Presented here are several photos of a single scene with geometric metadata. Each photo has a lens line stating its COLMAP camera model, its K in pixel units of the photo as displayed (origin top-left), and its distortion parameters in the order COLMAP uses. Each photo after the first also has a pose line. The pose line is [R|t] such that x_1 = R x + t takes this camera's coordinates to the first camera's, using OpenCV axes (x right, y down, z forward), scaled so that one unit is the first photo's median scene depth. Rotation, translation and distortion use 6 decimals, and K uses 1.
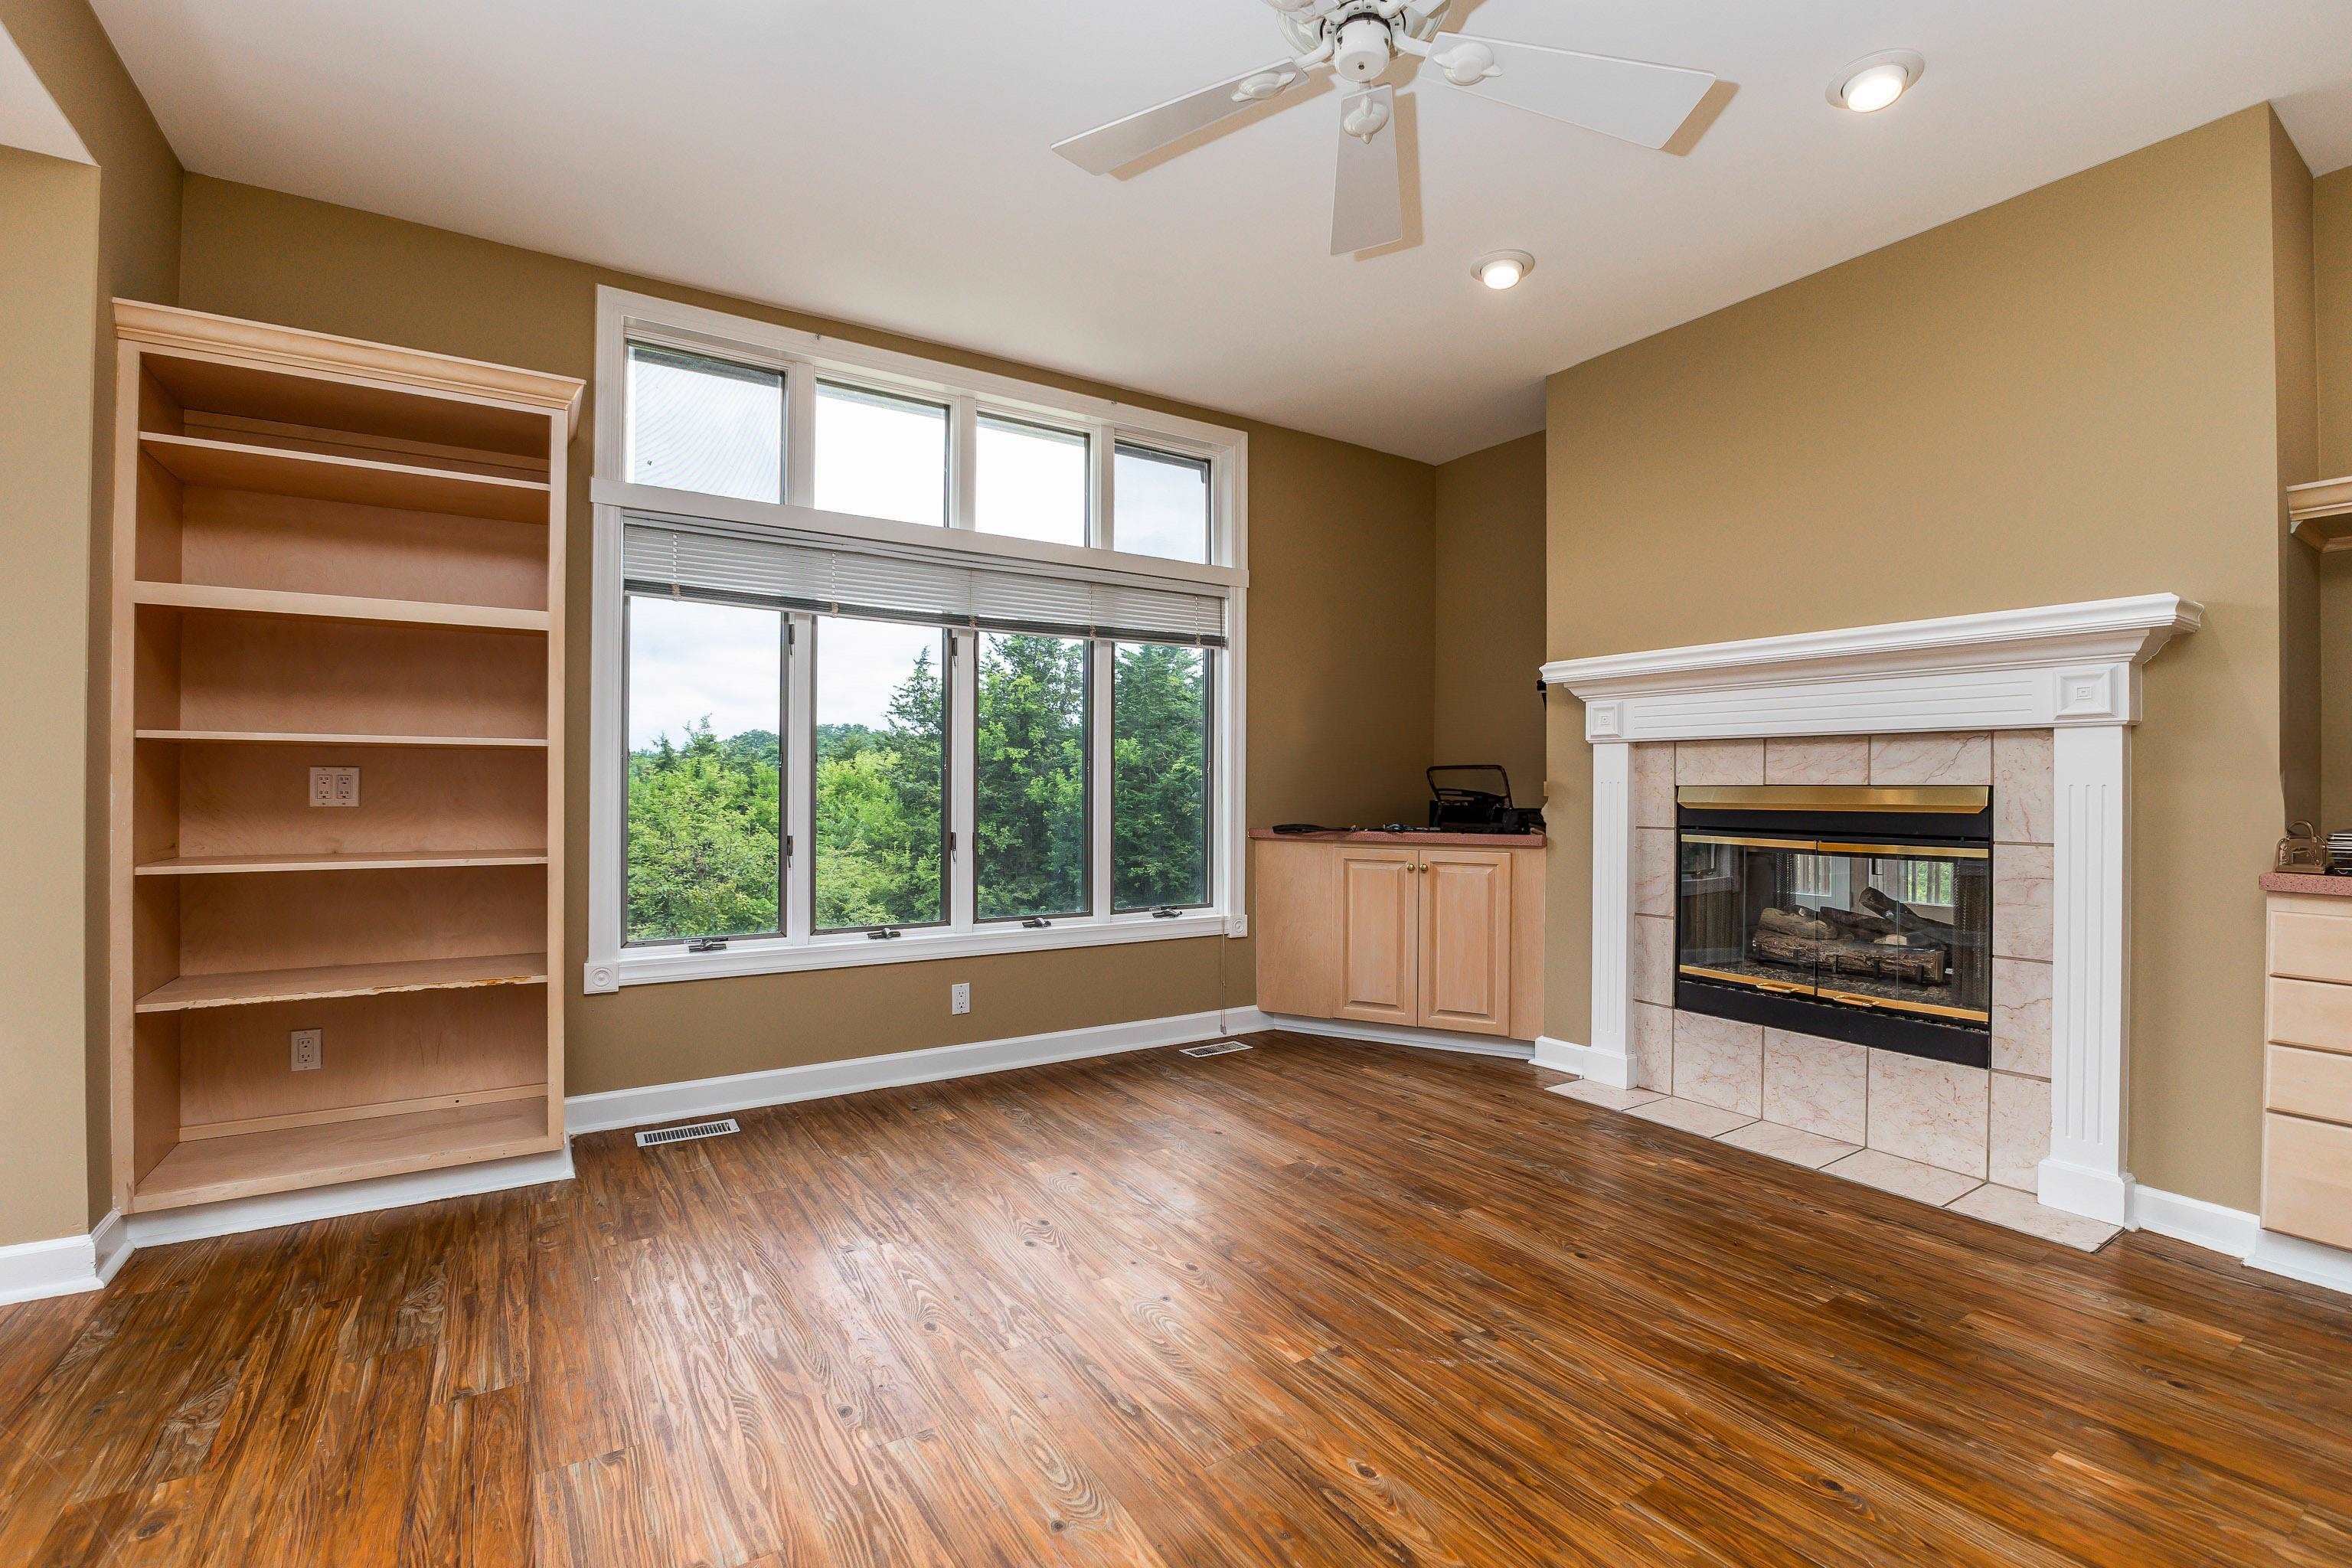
lens RADIAL K [[1037.1, 0, 1166.1], [0, 1037.1, 784.5], [0, 0, 1]] dist [-0.012940, 0.000225]
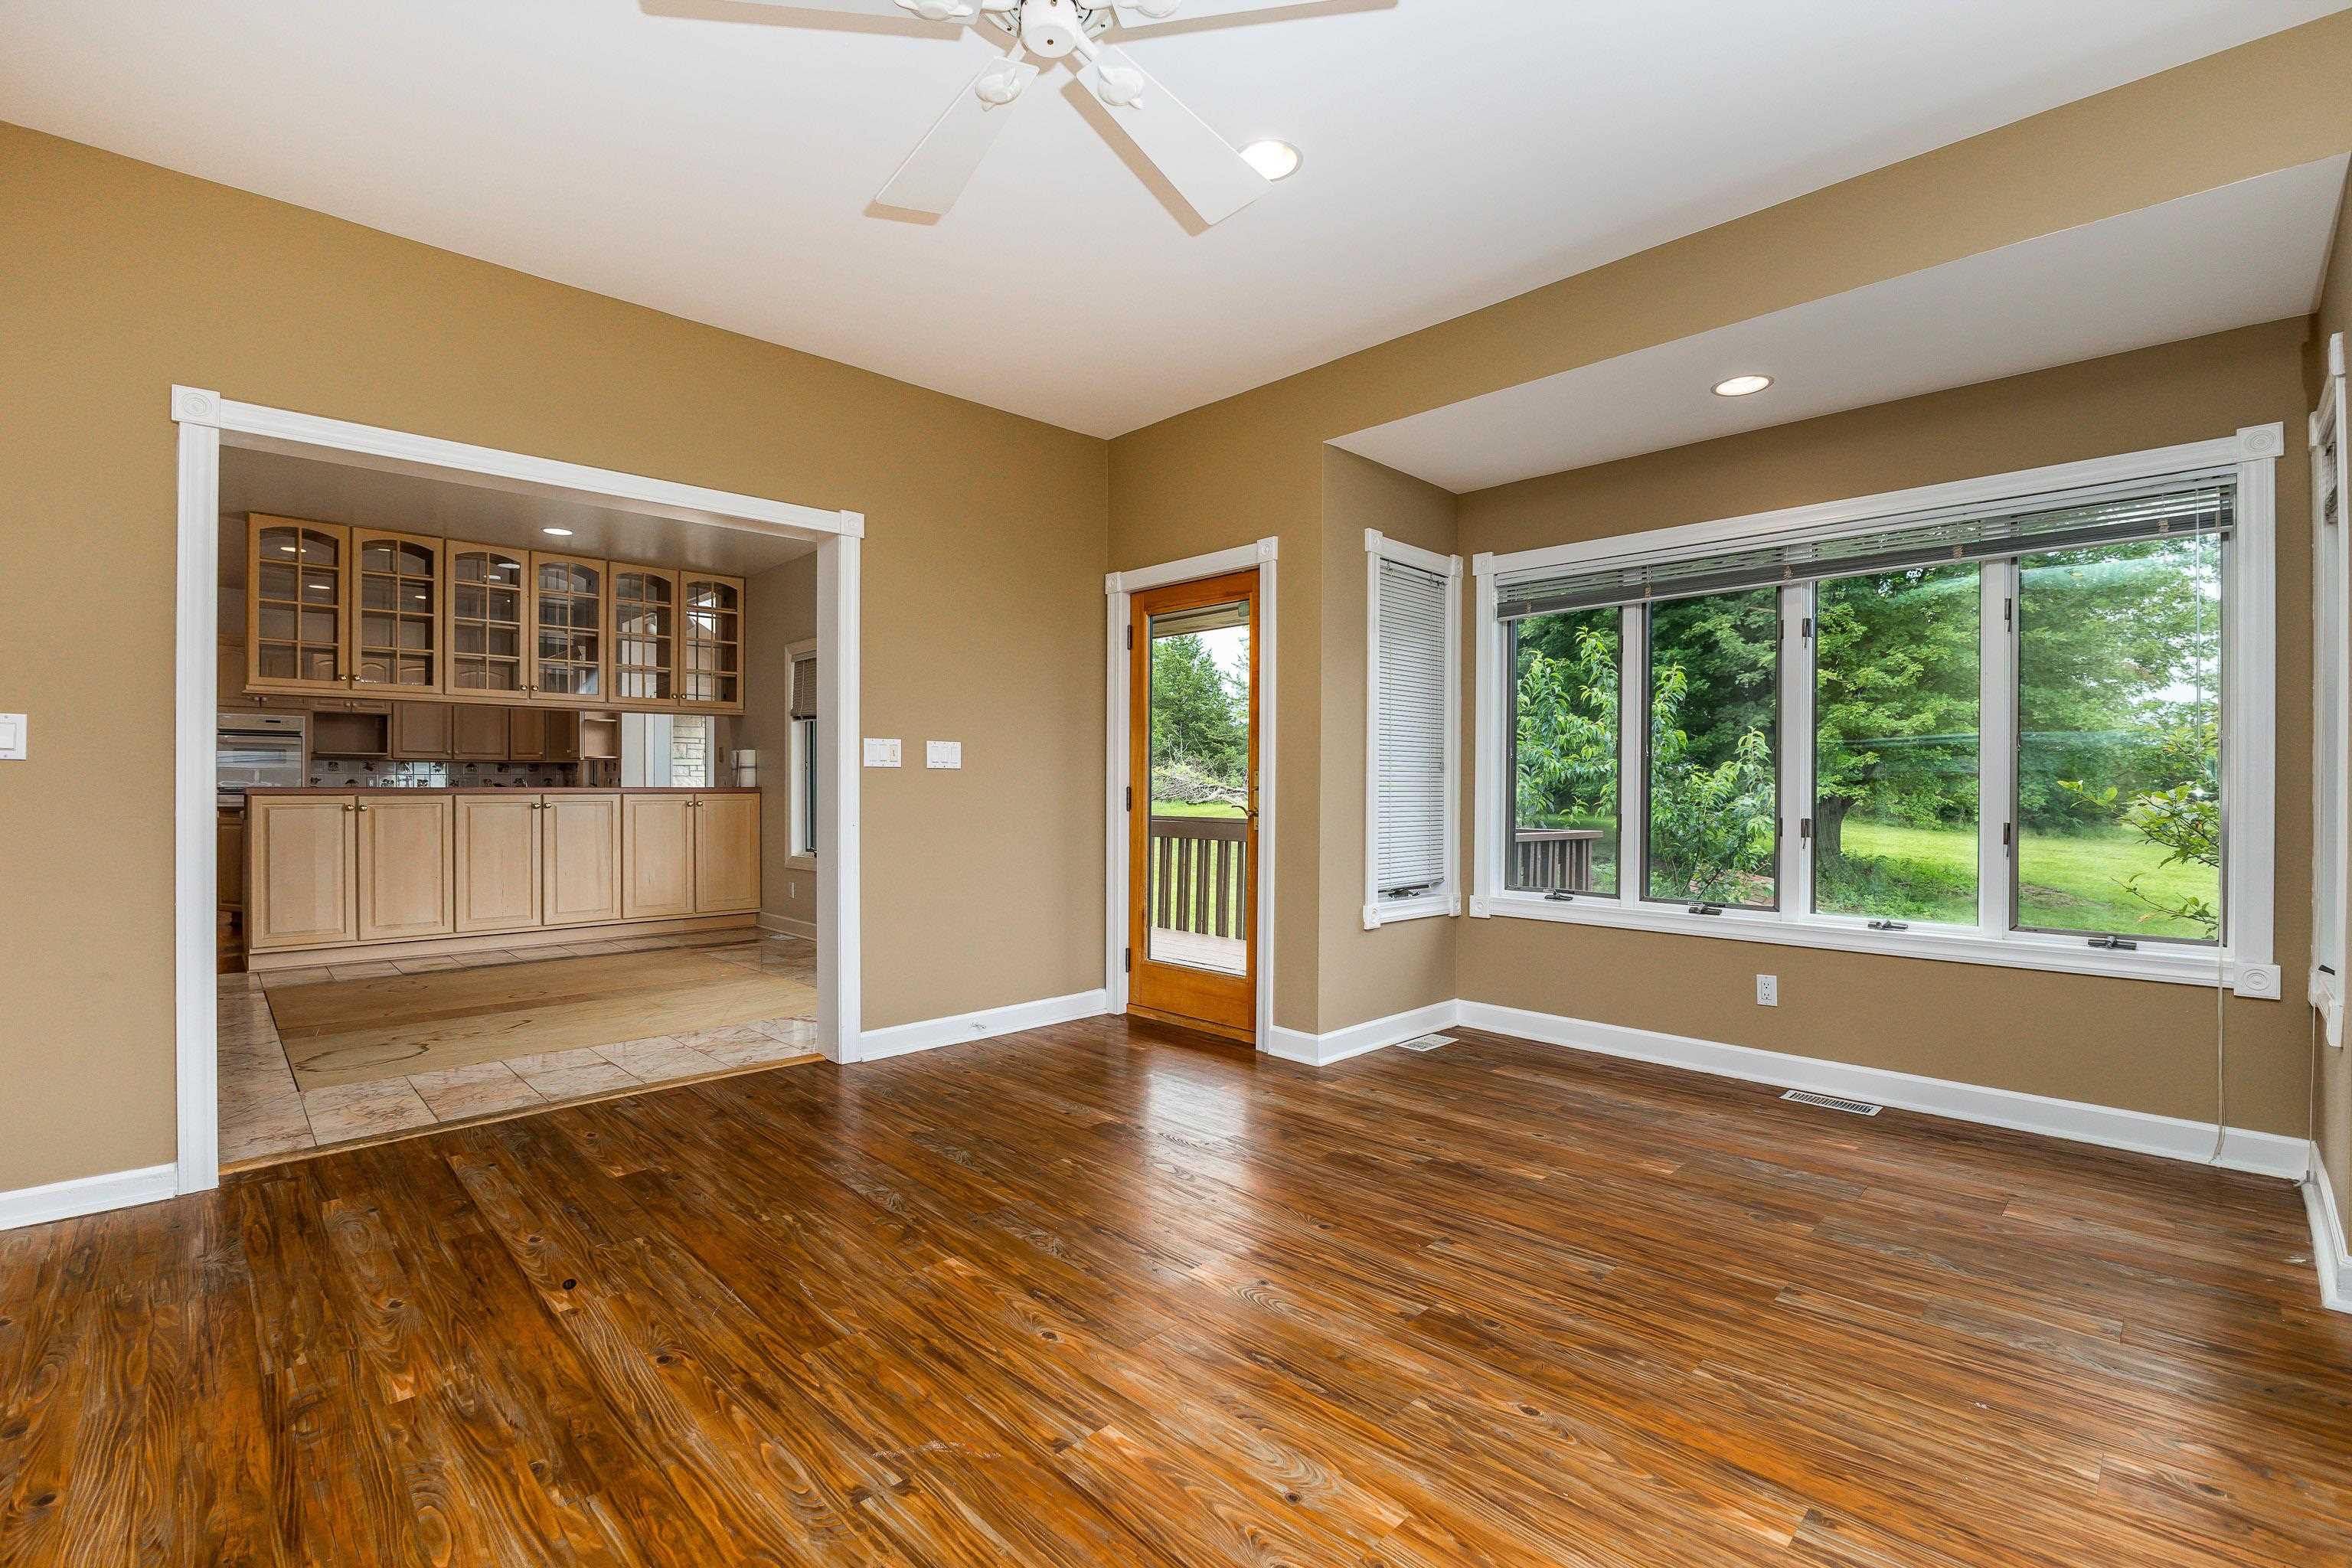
lens RADIAL K [[1037.1, 0, 1164.2], [0, 1037.1, 789.2], [0, 0, 1]] dist [-0.012940, 0.000225]
pose [[-0.981350, -0.008514, -0.192039, 0.276372], [-0.011354, 0.999842, 0.013695, -0.008124], [0.191892, 0.015620, -0.981292, 2.036625]]
